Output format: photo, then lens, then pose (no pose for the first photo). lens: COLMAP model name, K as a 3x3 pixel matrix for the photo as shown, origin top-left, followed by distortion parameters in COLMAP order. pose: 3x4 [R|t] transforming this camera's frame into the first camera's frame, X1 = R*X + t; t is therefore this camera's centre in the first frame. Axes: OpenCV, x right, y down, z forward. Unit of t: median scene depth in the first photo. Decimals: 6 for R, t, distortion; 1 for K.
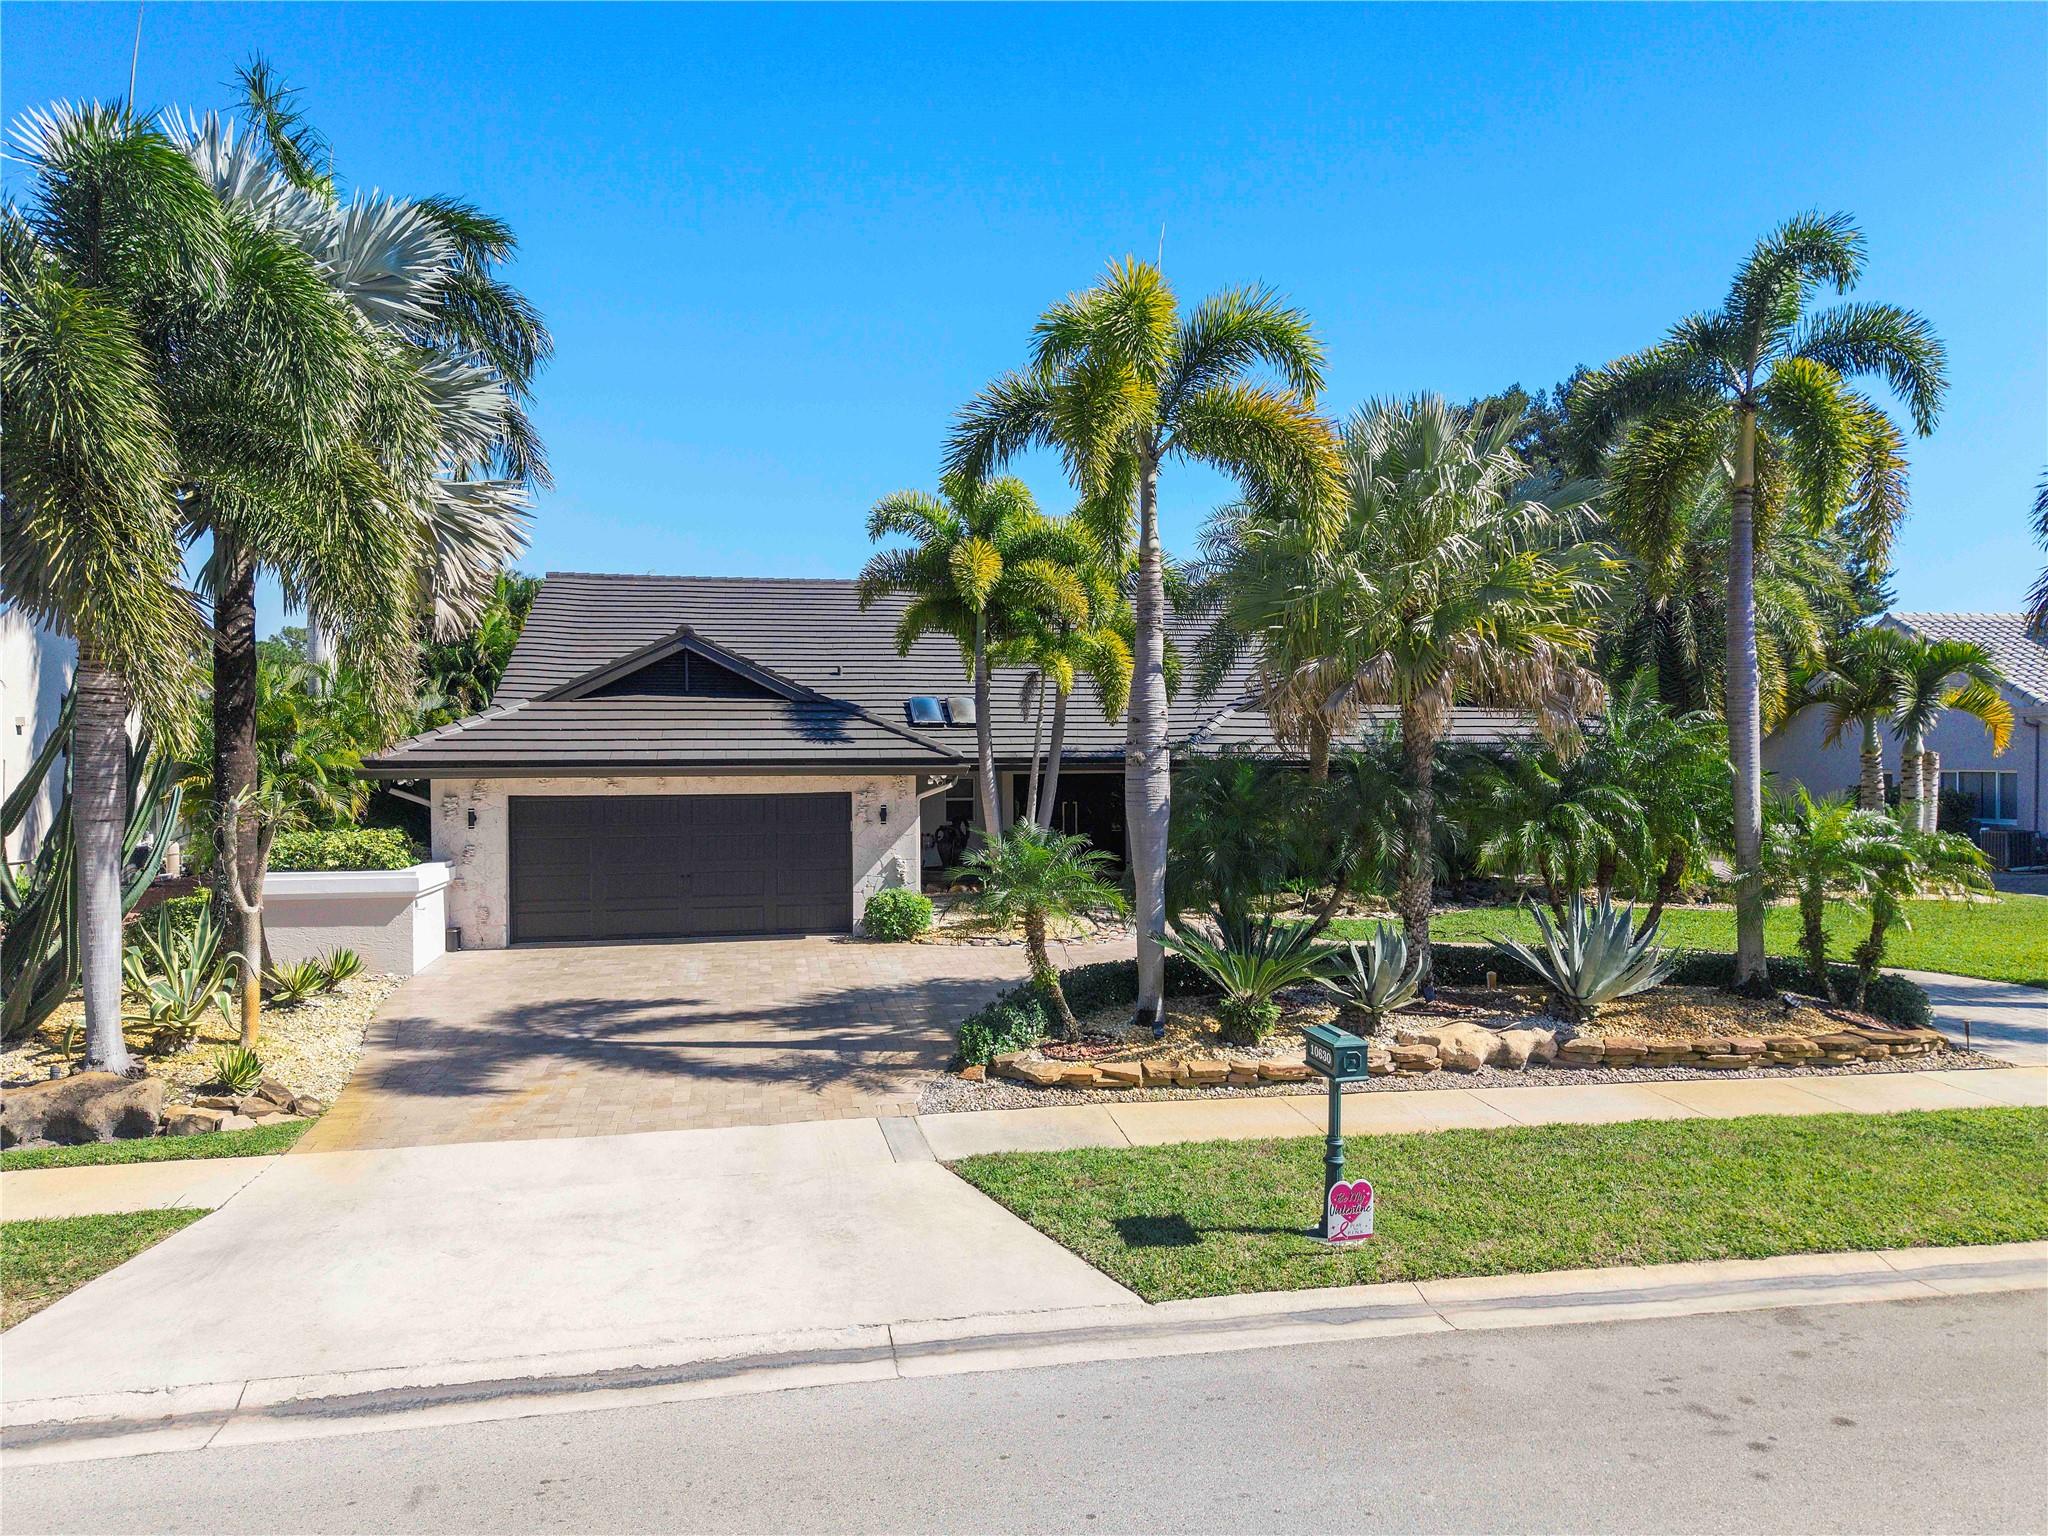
lens RADIAL K [[1388.8, 0, 1024.0], [0, 1388.8, 768.0], [0, 0, 1]] dist [0.009985, -0.003180]
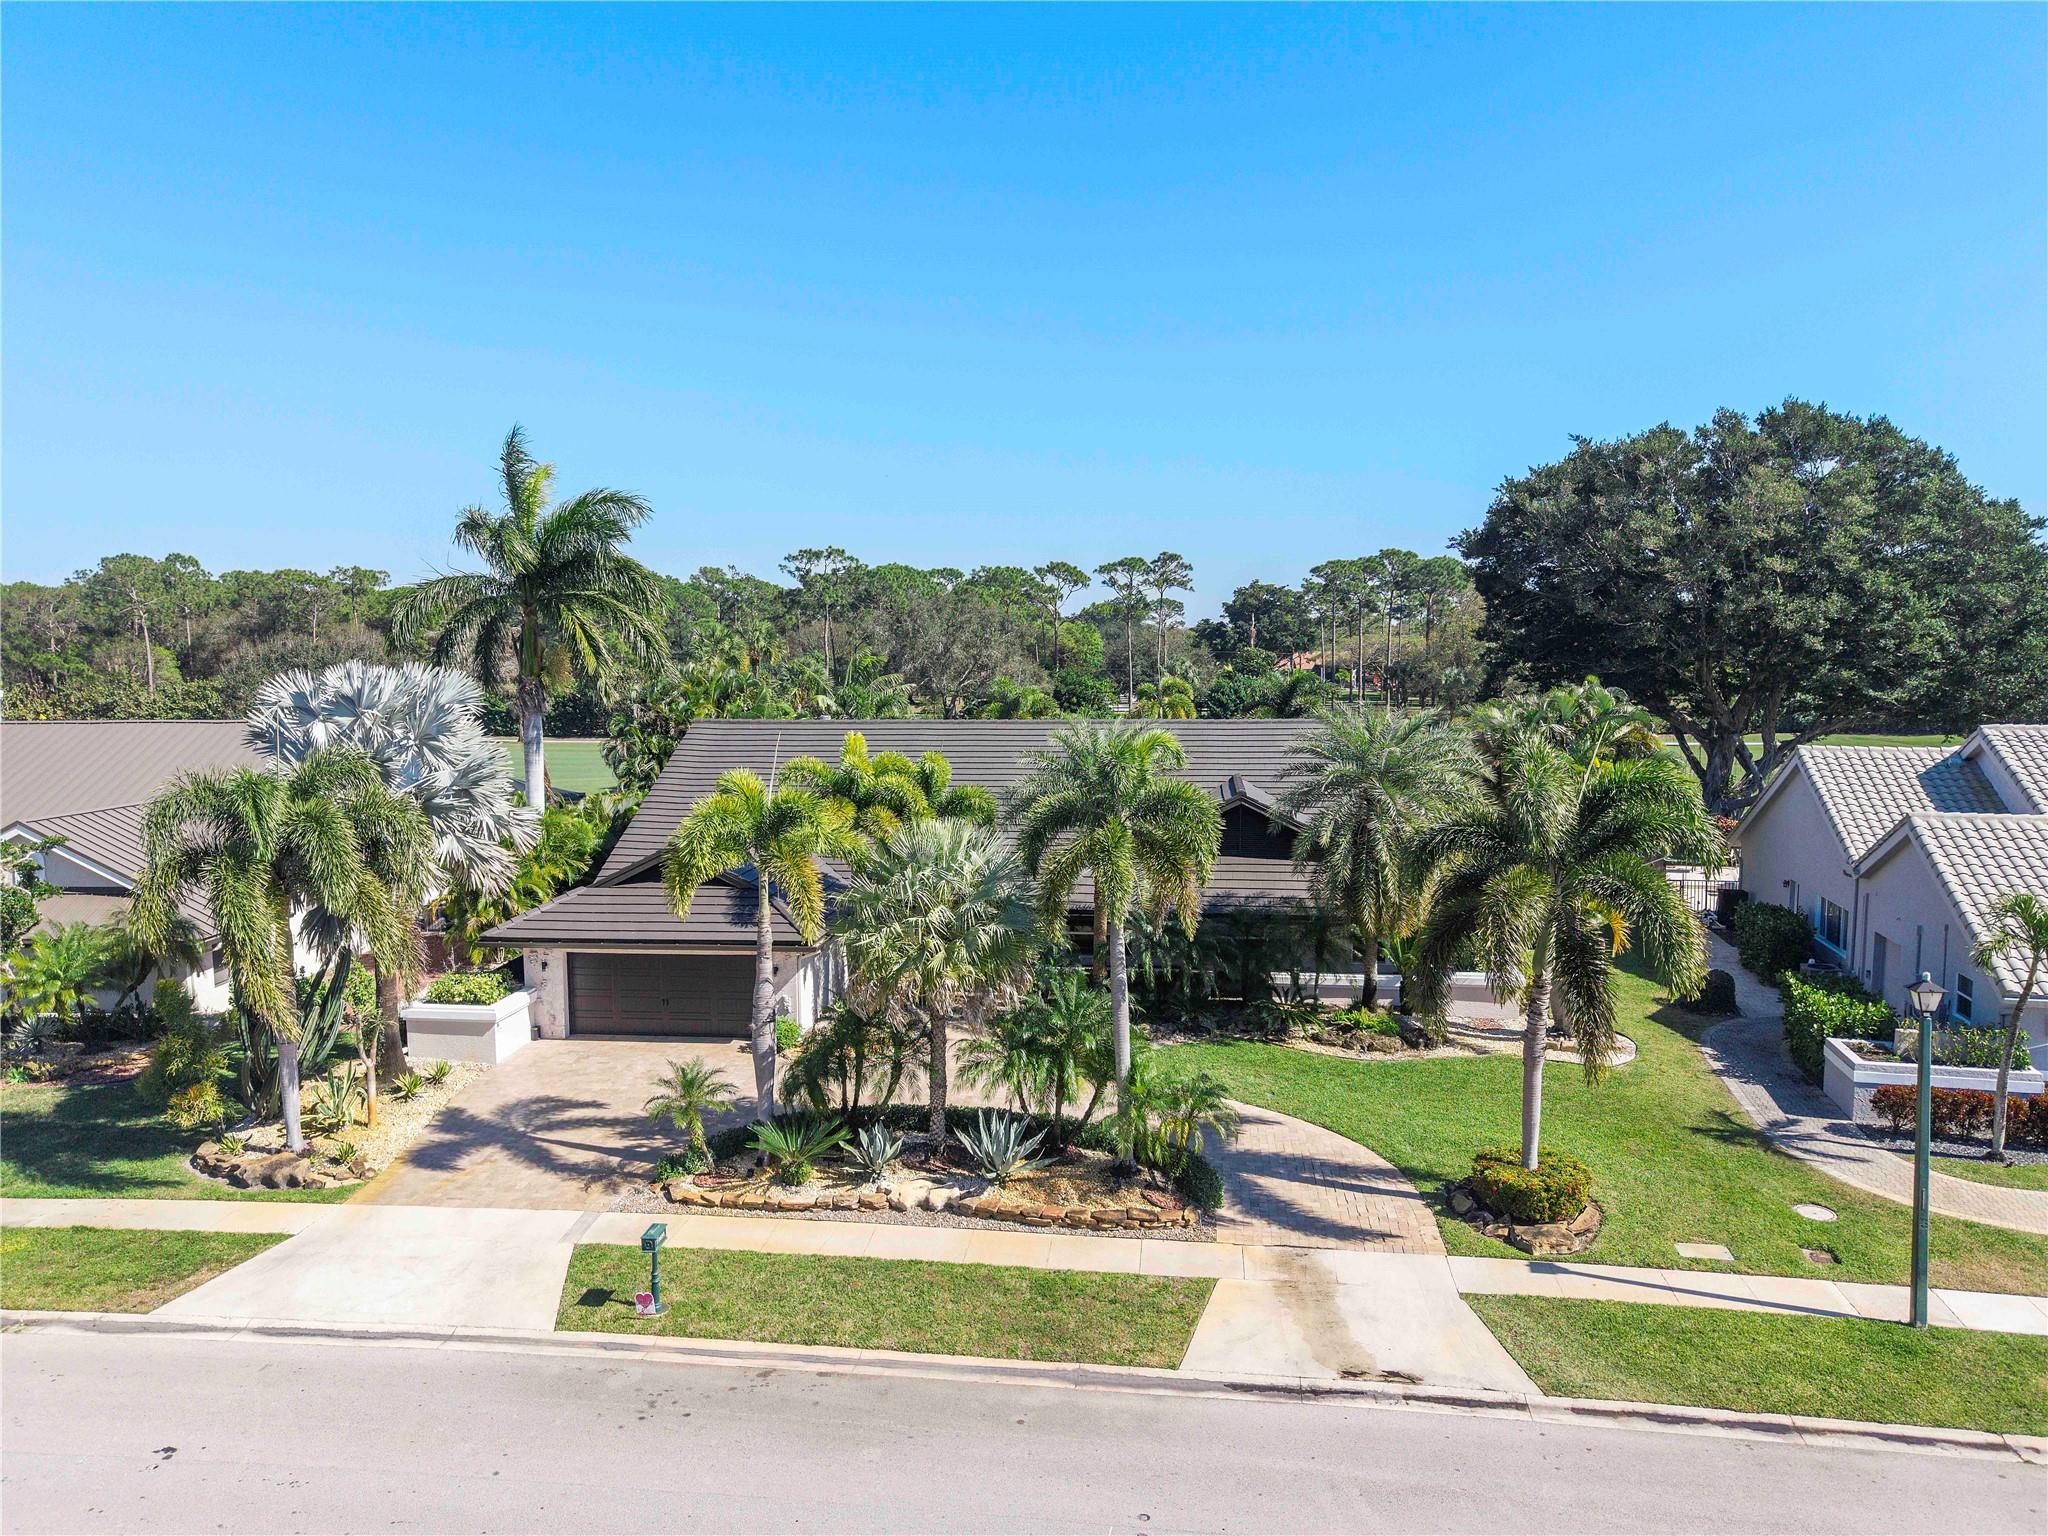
lens RADIAL K [[1406.5, 0, 1024.0], [0, 1406.5, 768.0], [0, 0, 1]] dist [0.007467, -0.001568]
pose [[0.955776, 0.025839, -0.292959, 0.973430], [0.000516, 0.995984, 0.089527, -0.521330], [0.294096, -0.085719, 0.951924, -0.671187]]
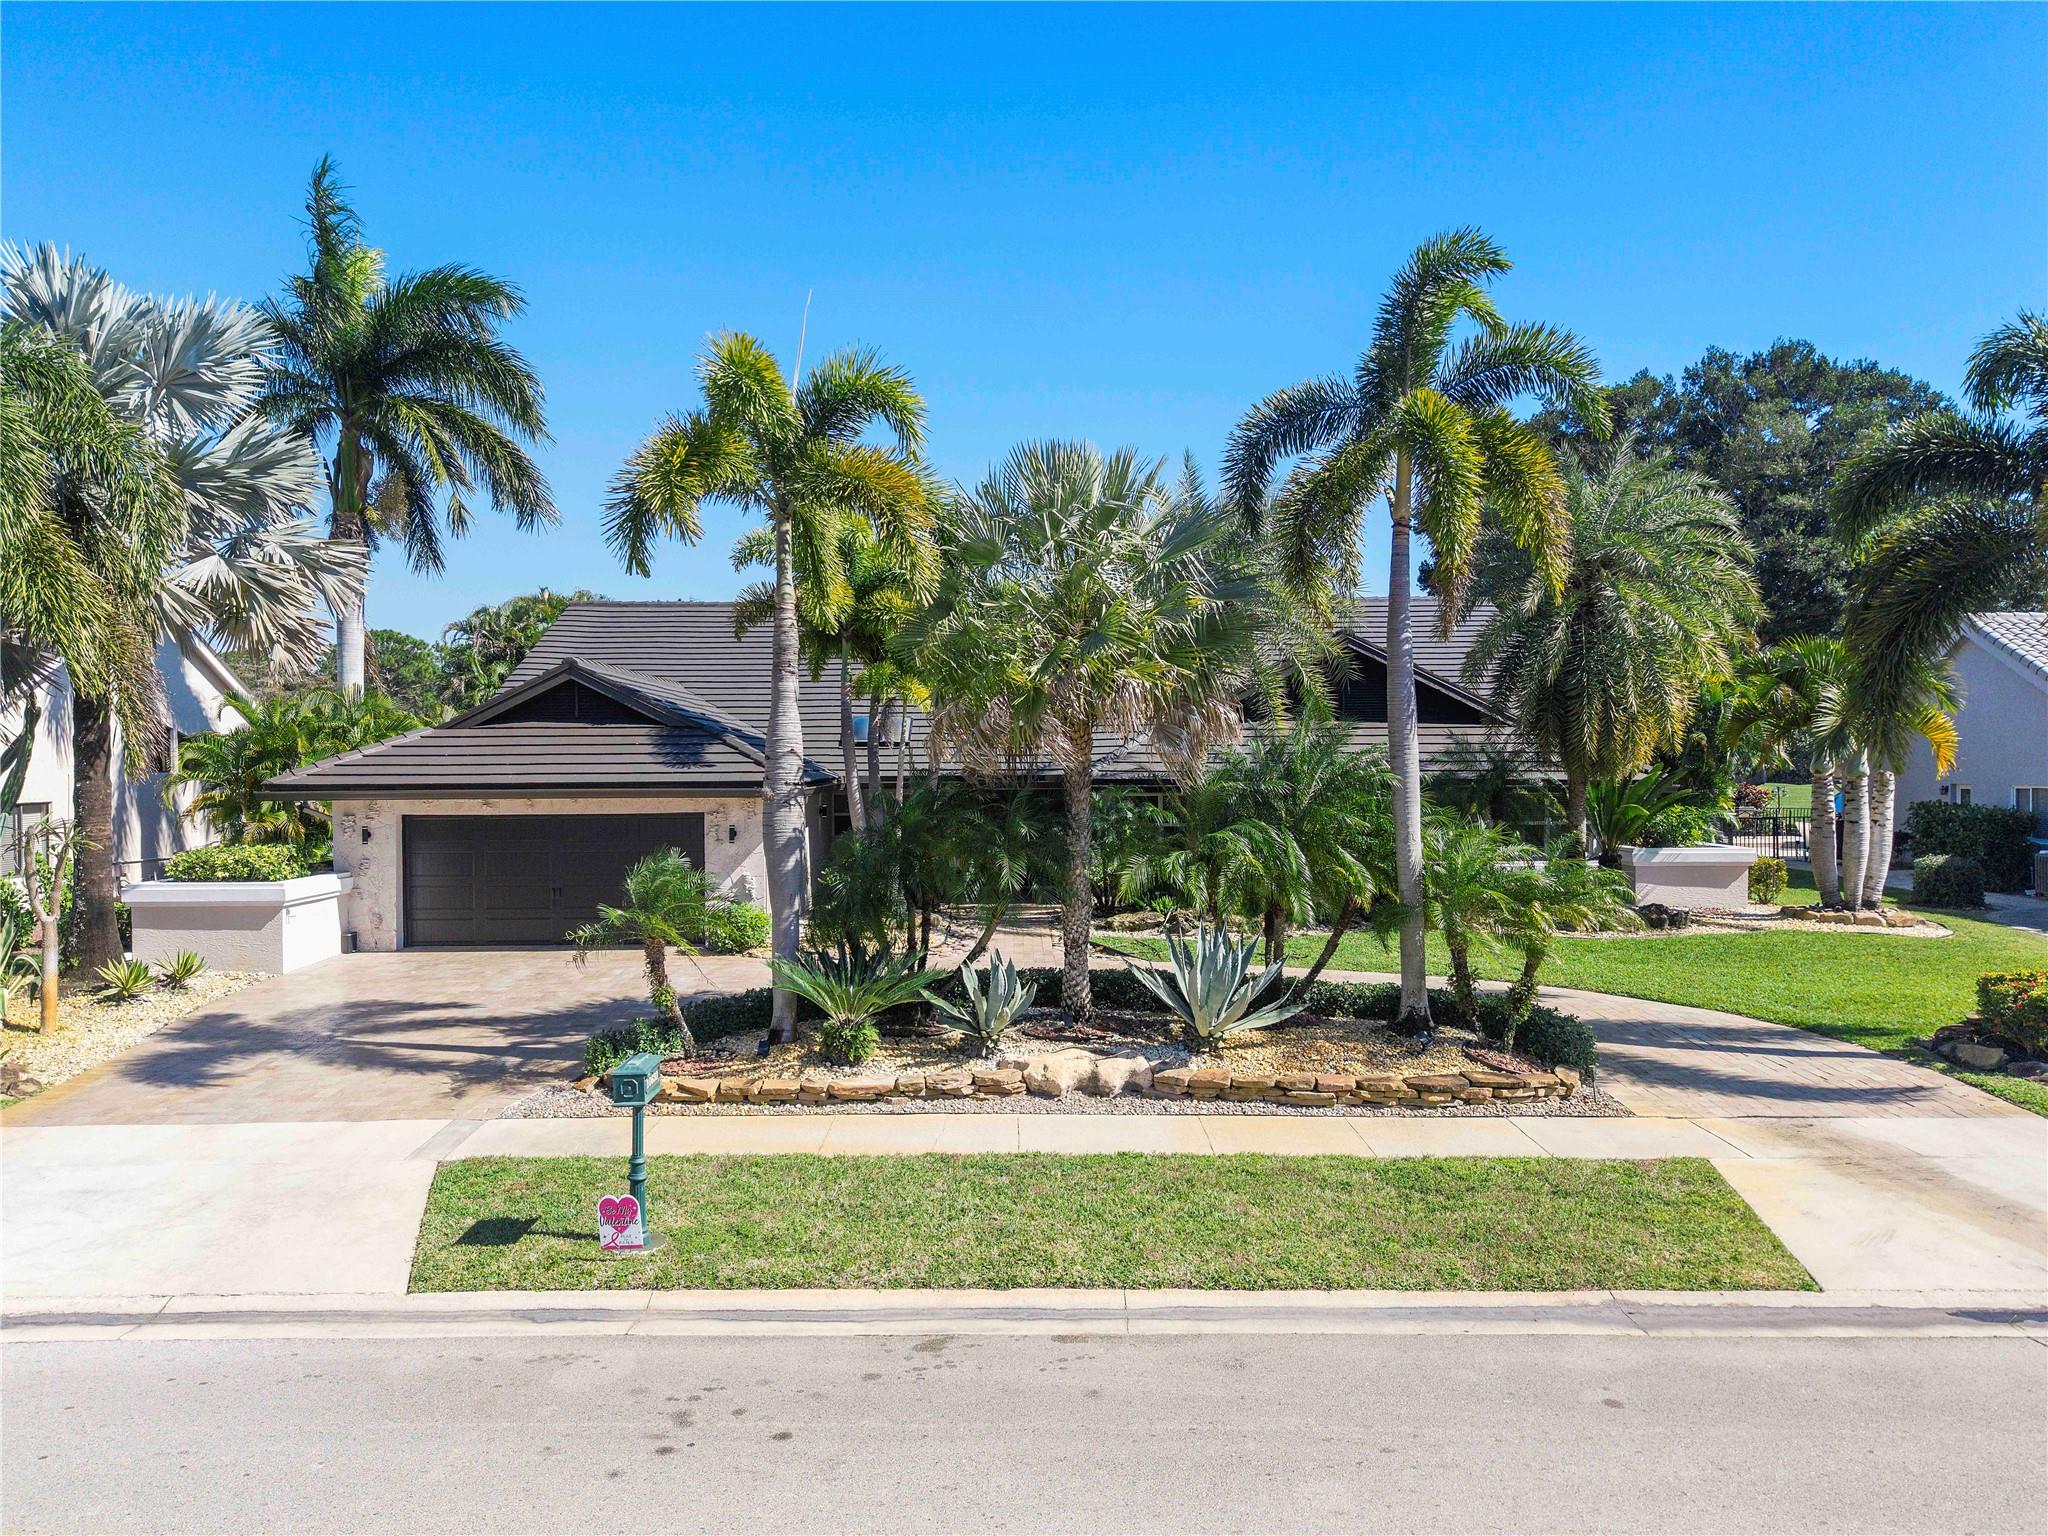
lens RADIAL K [[1385.0, 0, 1022.2], [0, 1385.0, 772.0], [0, 0, 1]] dist [0.025493, -0.028246]
pose [[0.984991, 0.001004, -0.172604, 0.456959], [-0.000355, 0.999993, 0.003789, -0.027244], [0.172607, -0.003670, 0.984984, -0.019953]]
